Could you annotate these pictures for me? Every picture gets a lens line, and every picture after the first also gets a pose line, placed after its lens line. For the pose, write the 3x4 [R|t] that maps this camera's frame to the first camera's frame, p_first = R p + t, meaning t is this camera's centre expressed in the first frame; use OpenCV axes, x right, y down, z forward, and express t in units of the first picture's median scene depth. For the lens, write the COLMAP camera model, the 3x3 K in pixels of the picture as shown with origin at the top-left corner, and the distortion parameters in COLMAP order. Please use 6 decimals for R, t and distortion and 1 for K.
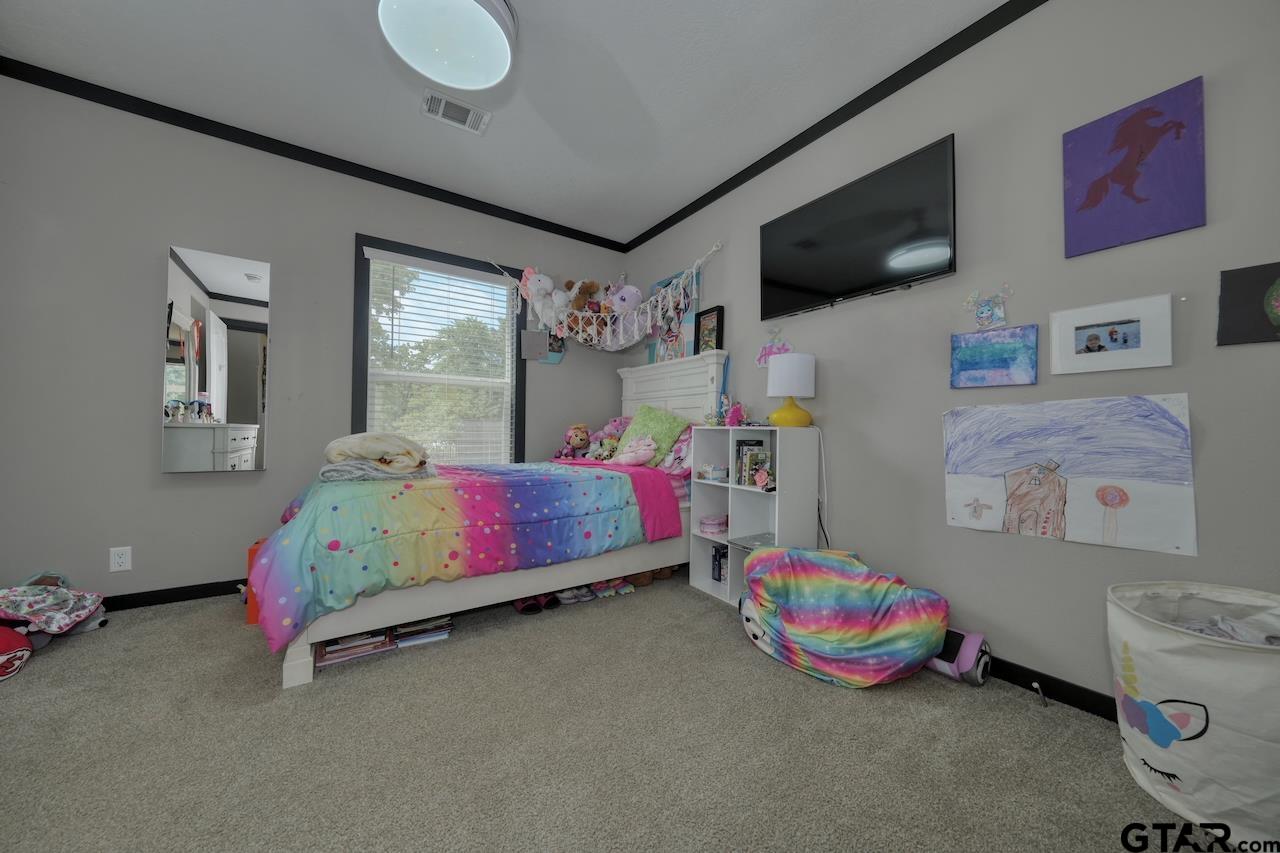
lens RADIAL K [[430.0, 0, 638.8], [0, 430.0, 426.5], [0, 0, 1]] dist [-0.004814, 0.000508]
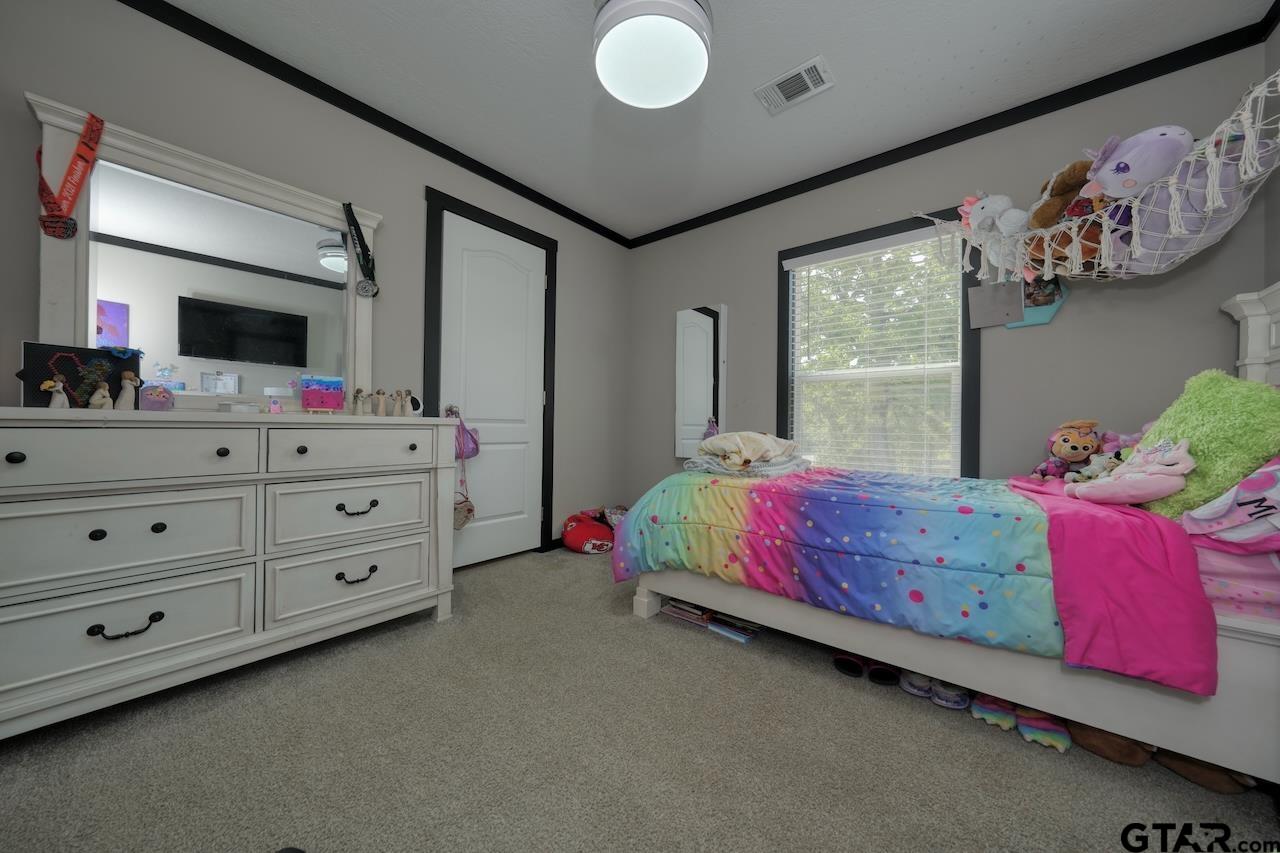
lens RADIAL K [[430.0, 0, 641.7], [0, 430.0, 426.5], [0, 0, 1]] dist [-0.004814, 0.000508]
pose [[0.288520, -0.009509, -0.957427, 0.350526], [0.002059, 0.999955, -0.009311, 0.008972], [0.957472, 0.000715, 0.288526, 0.413019]]
